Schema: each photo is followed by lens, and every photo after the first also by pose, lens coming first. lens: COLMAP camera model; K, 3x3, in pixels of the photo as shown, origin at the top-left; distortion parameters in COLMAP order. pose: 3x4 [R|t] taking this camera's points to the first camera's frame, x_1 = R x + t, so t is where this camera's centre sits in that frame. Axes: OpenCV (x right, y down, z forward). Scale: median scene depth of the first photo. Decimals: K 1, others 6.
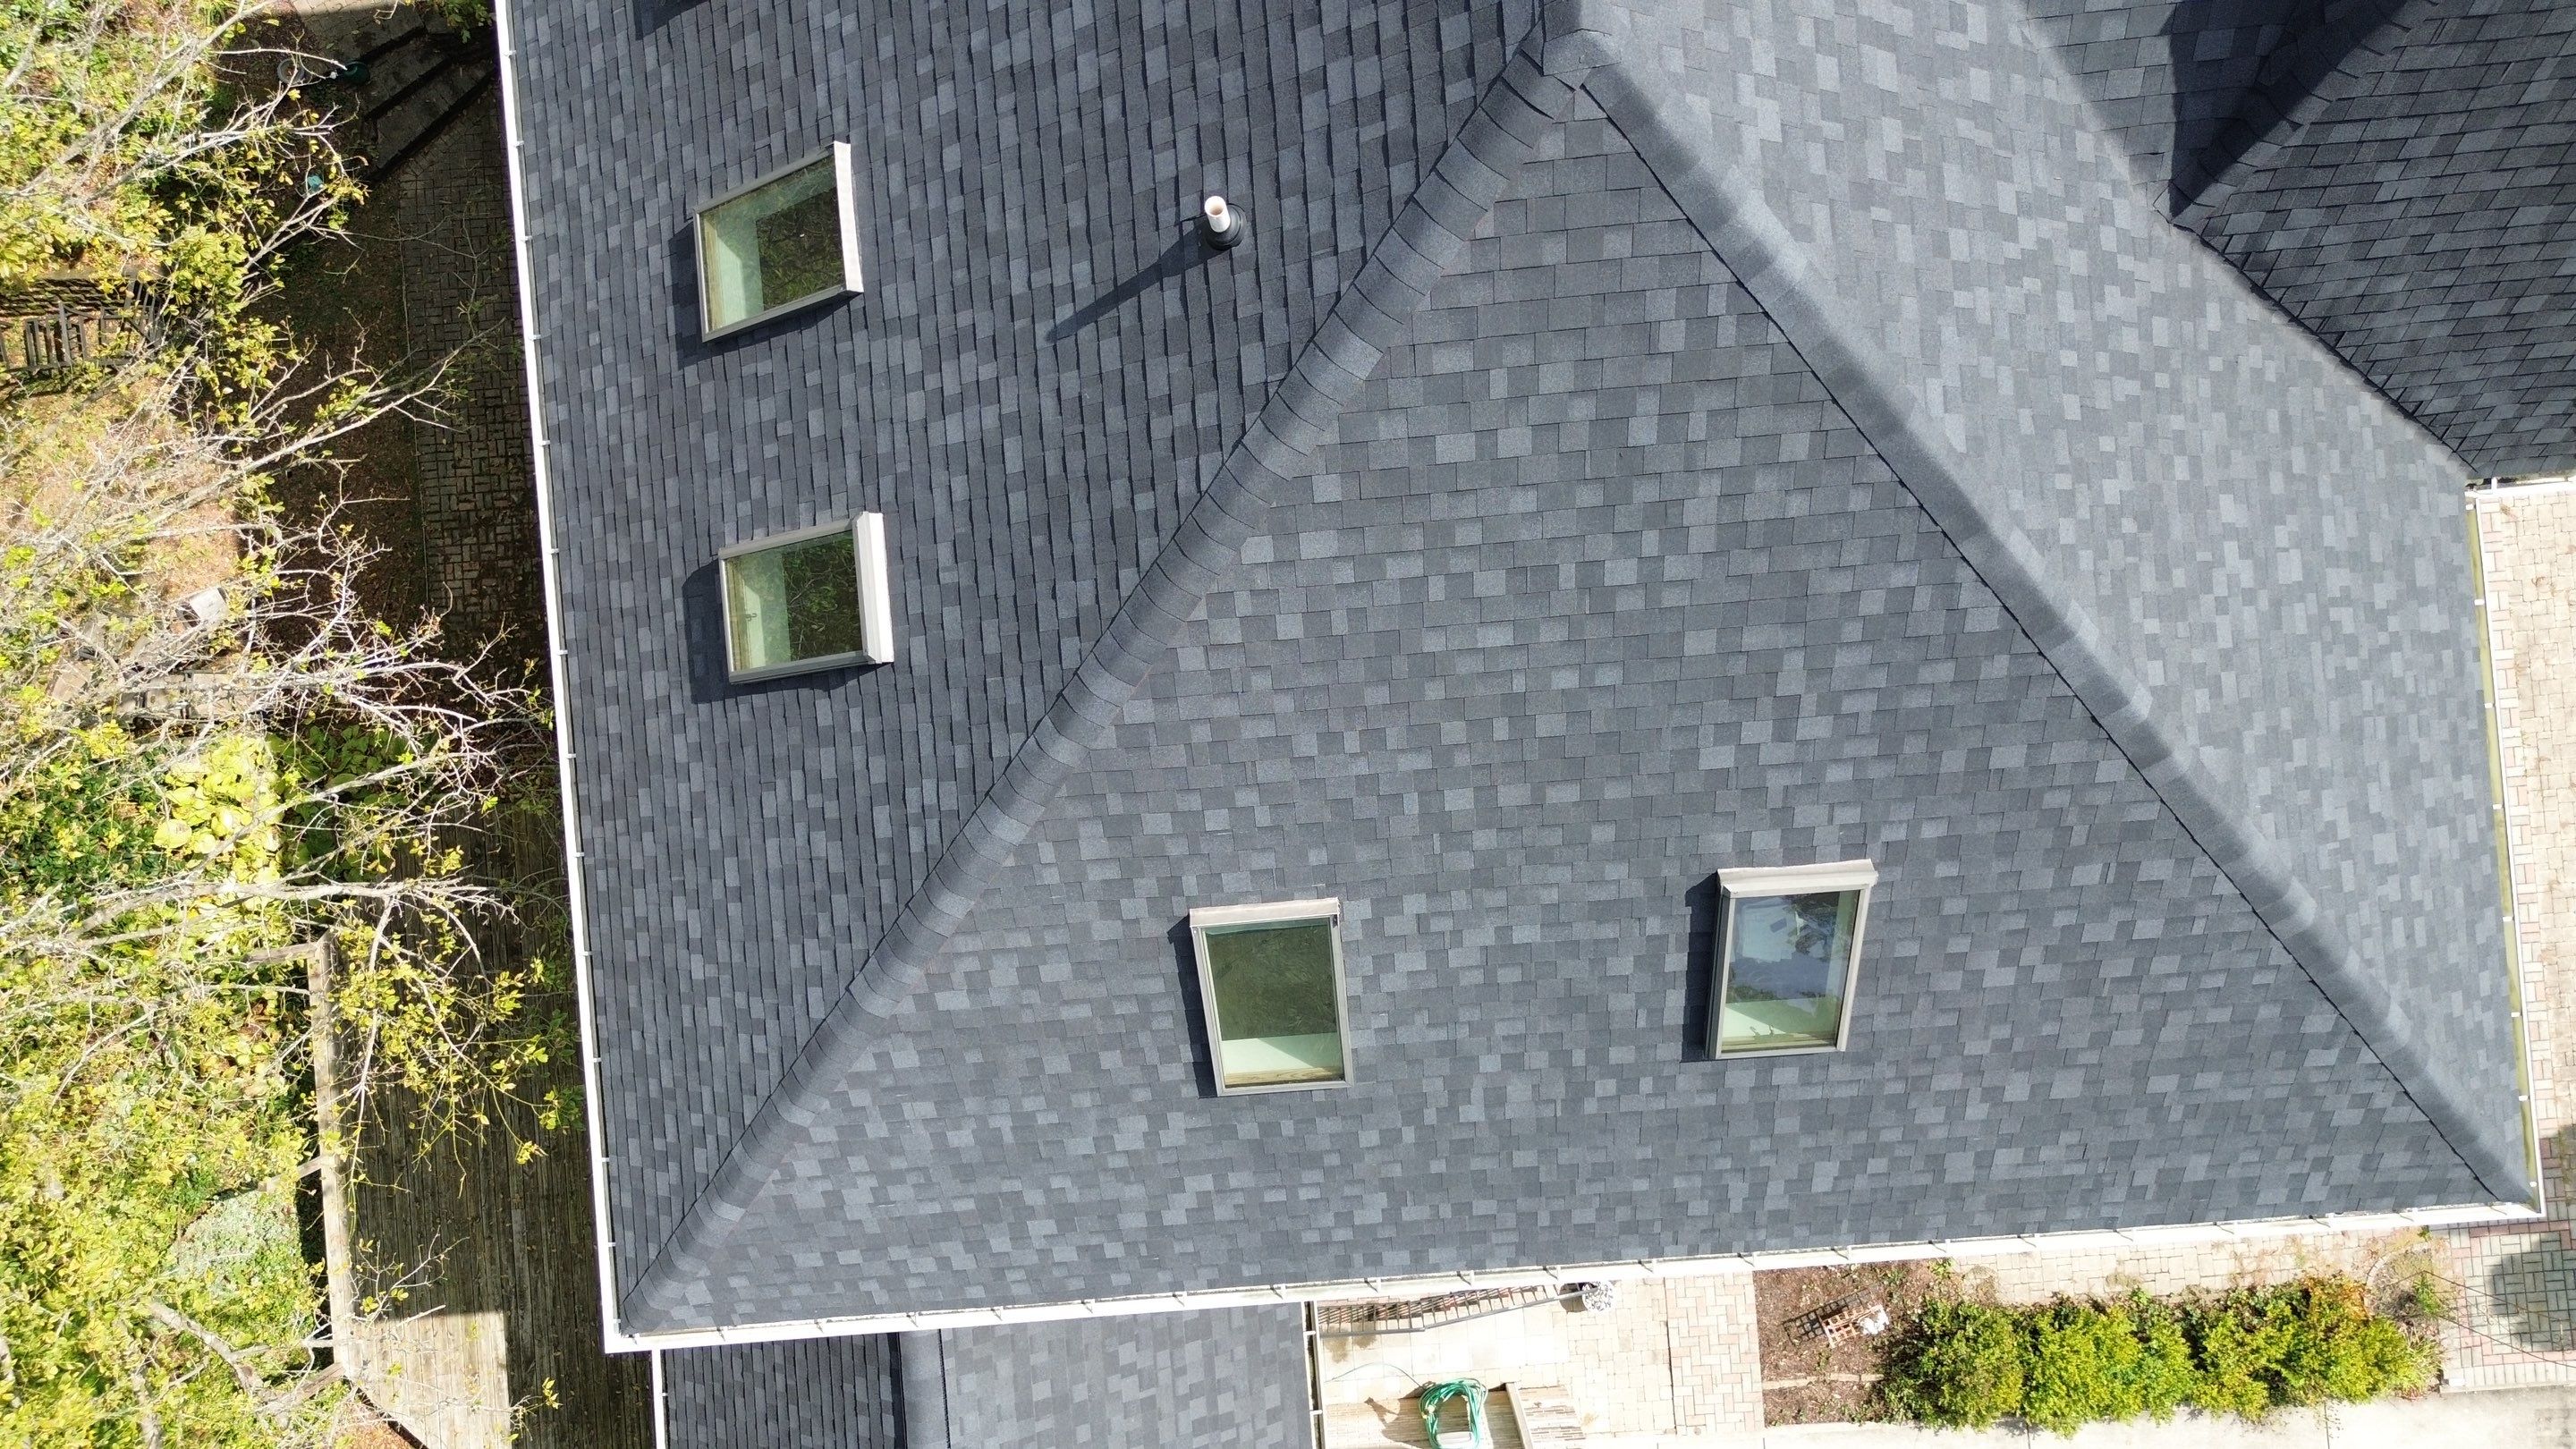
lens RADIAL K [[1826.9, 0, 1288.8], [0, 1826.9, 713.6], [0, 0, 1]] dist [0.068373, -0.067180]
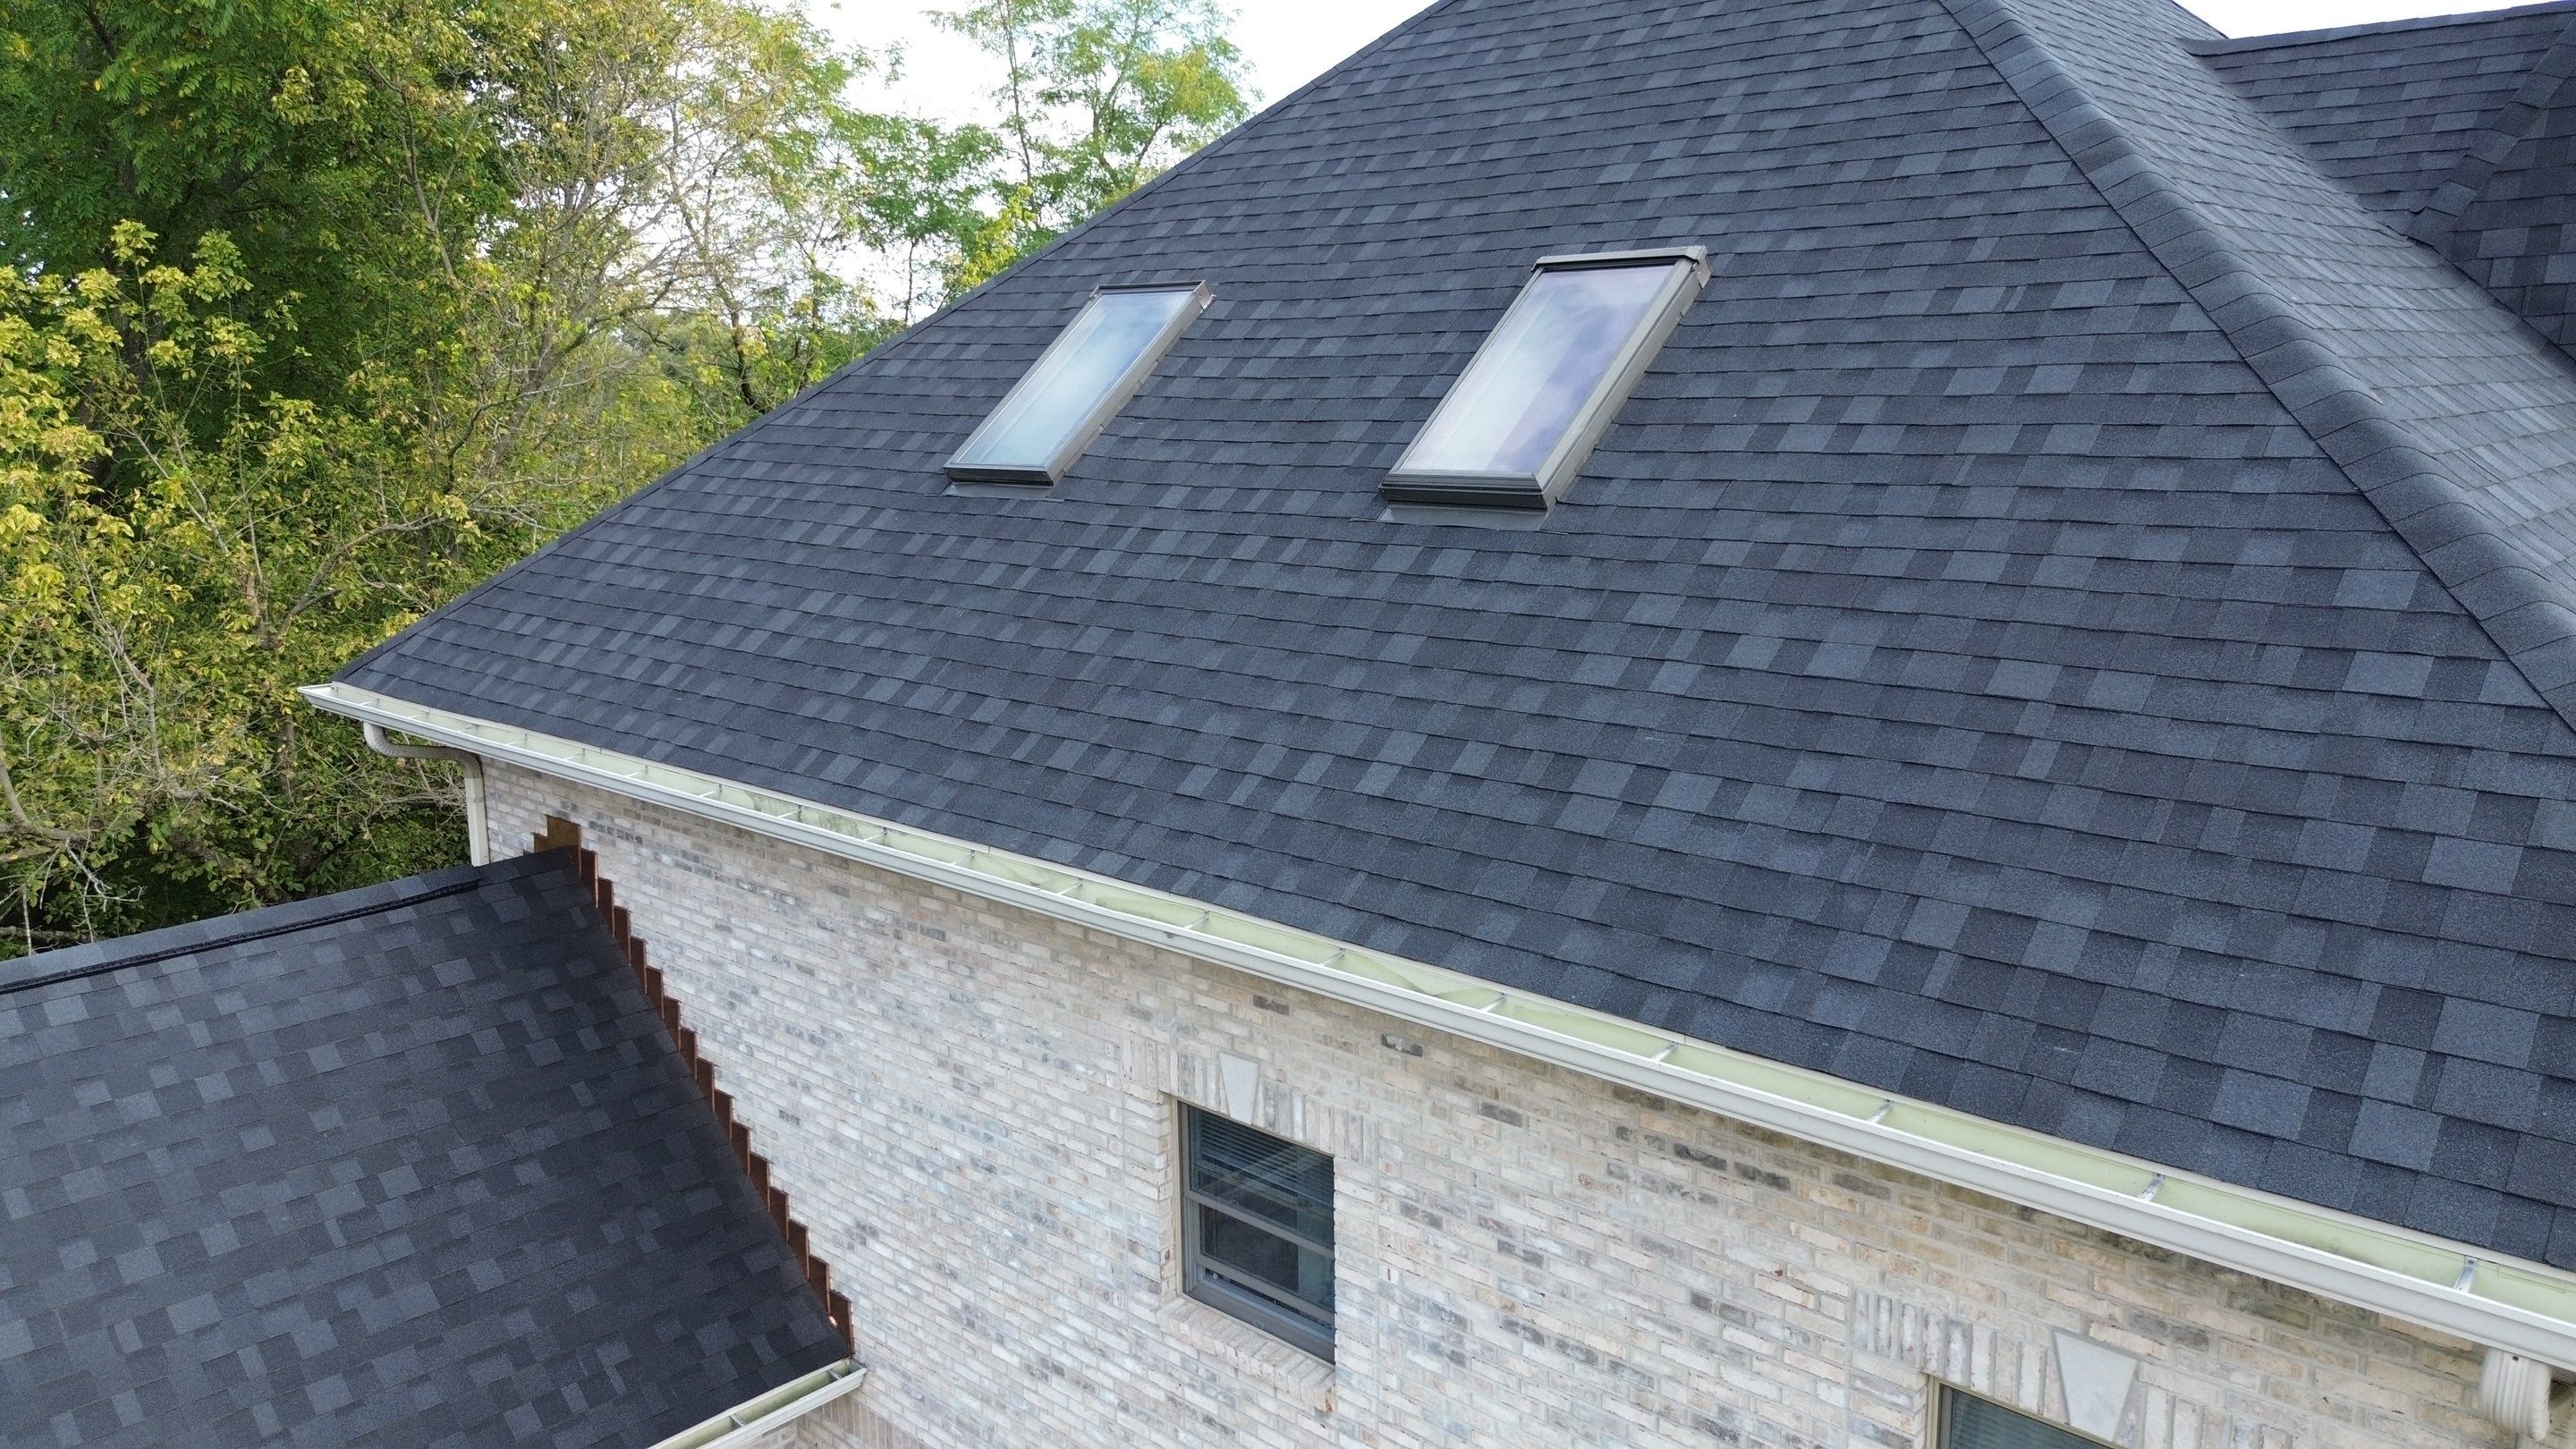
lens RADIAL K [[1826.9, 0, 1288.5], [0, 1826.9, 716.7], [0, 0, 1]] dist [0.068373, -0.067180]
pose [[0.682928, 0.156562, -0.713511, 0.747661], [-0.730484, 0.148053, -0.666688, 0.722771], [0.001259, 0.976508, 0.215476, 0.985809]]
